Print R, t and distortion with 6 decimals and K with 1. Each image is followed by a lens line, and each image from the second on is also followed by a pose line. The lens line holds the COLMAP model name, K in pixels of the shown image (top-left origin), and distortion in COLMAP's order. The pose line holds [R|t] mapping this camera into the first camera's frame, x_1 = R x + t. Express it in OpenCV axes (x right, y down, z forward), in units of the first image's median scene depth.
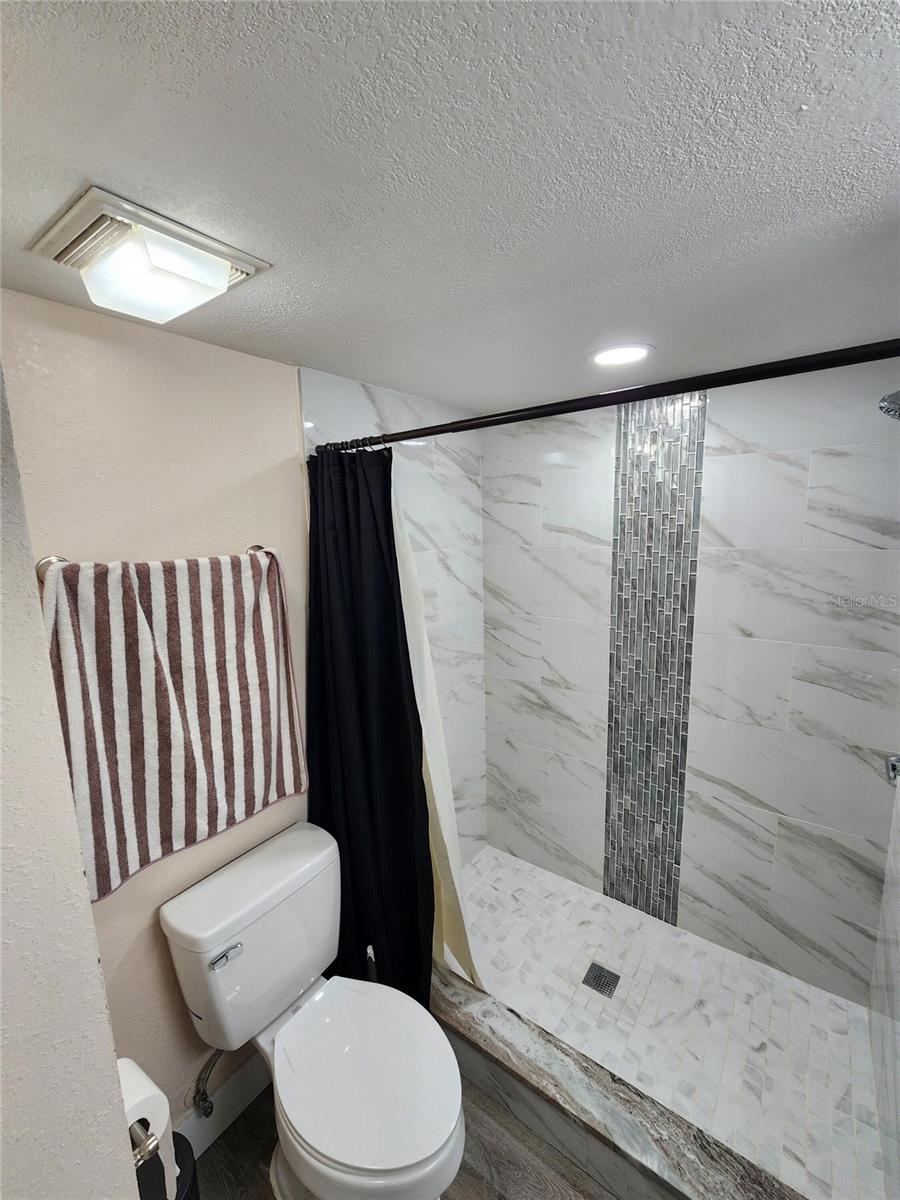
lens RADIAL K [[496.3, 0, 445.7], [0, 496.3, 602.9], [0, 0, 1]] dist [-0.002646, 0.000832]
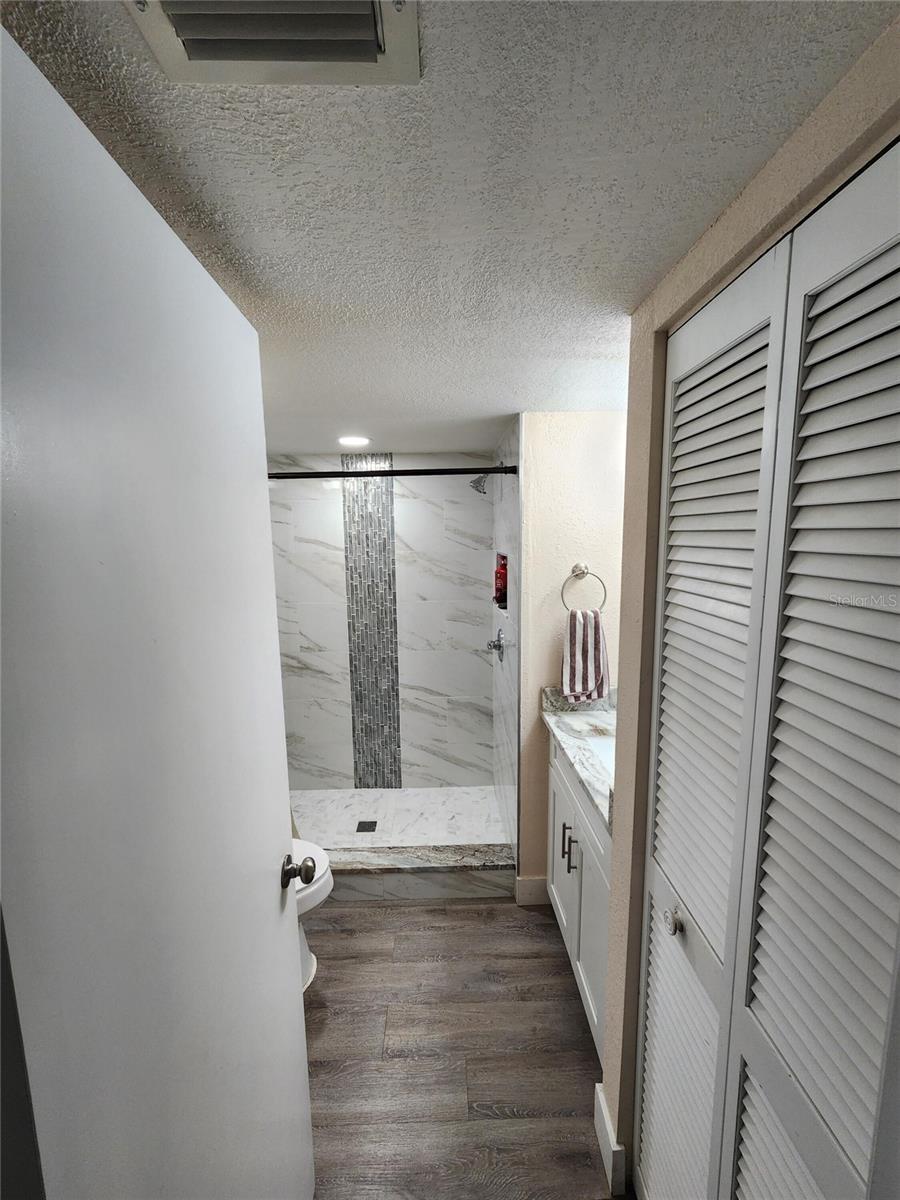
lens RADIAL K [[496.3, 0, 445.0], [0, 496.3, 597.5], [0, 0, 1]] dist [-0.002646, 0.000832]
pose [[0.791746, -0.059987, 0.607898, -0.436949], [0.092236, 0.995496, -0.021896, 0.108761], [-0.603847, 0.073406, 0.793713, -0.485325]]
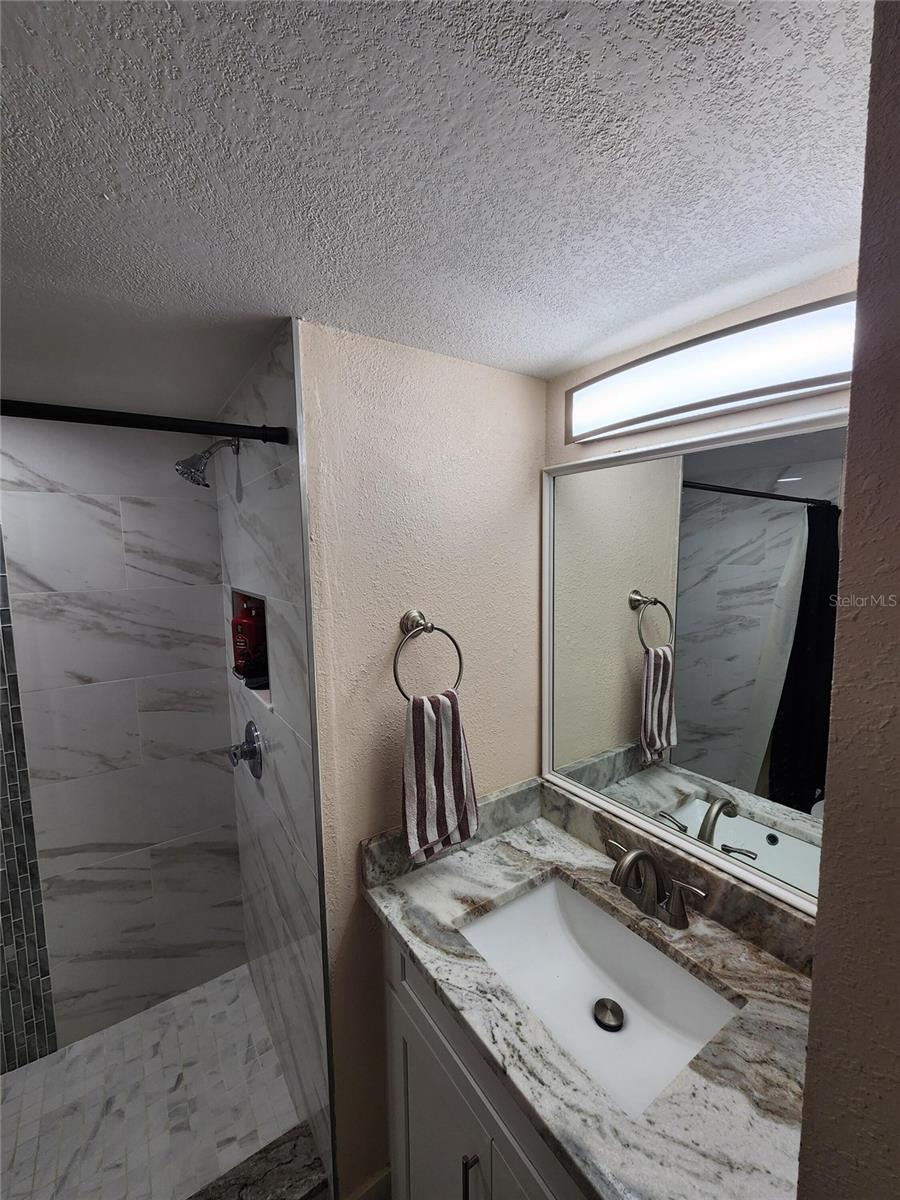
lens RADIAL K [[496.3, 0, 453.1], [0, 496.3, 599.9], [0, 0, 1]] dist [-0.002646, 0.000832]
pose [[0.320598, -0.073867, 0.944331, -0.056097], [0.162577, 0.986451, 0.021967, 0.004237], [-0.933159, 0.146484, 0.328264, 0.008115]]
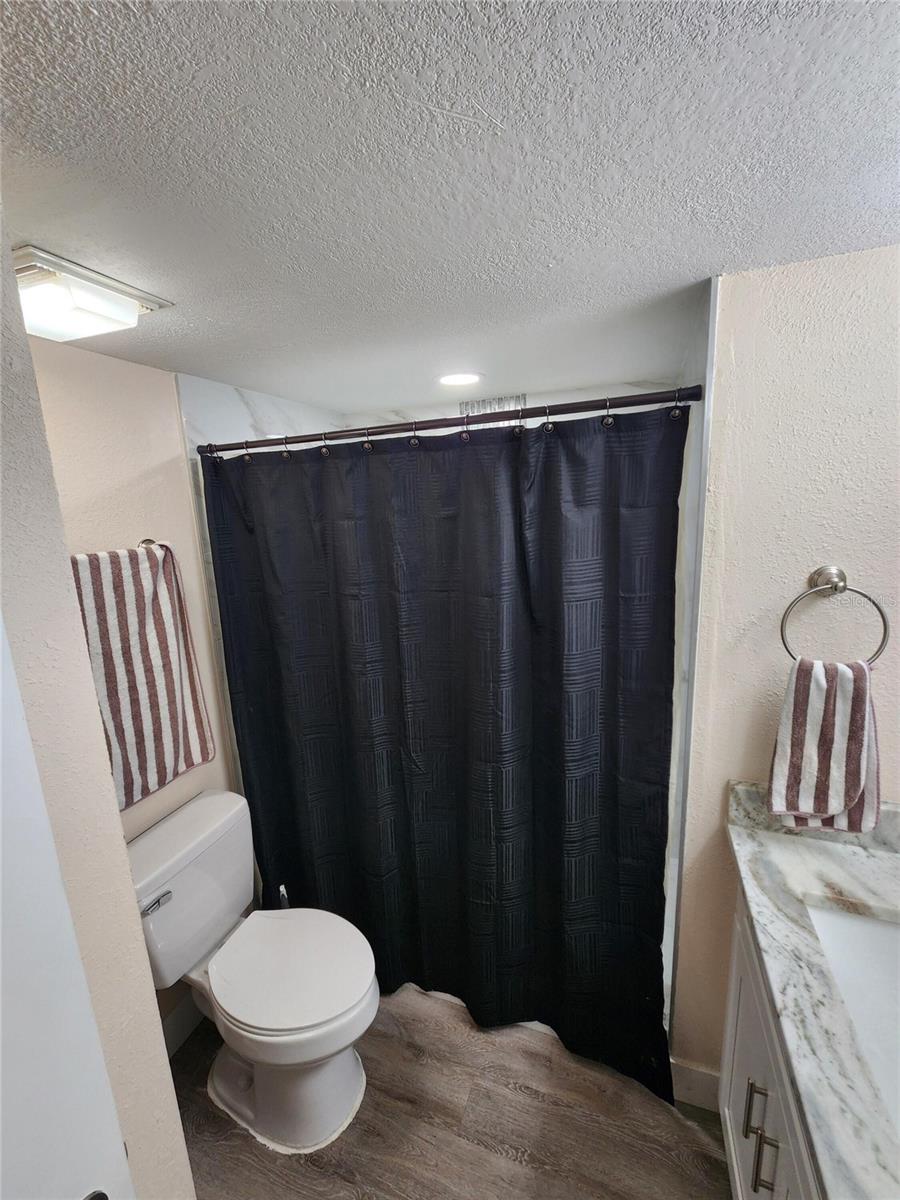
lens RADIAL K [[496.3, 0, 448.3], [0, 496.3, 599.4], [0, 0, 1]] dist [-0.002646, 0.000832]
pose [[0.959790, -0.066584, 0.272709, -0.048272], [0.060869, 0.997713, 0.029375, 0.019371], [-0.274041, -0.011595, 0.961648, -0.184911]]
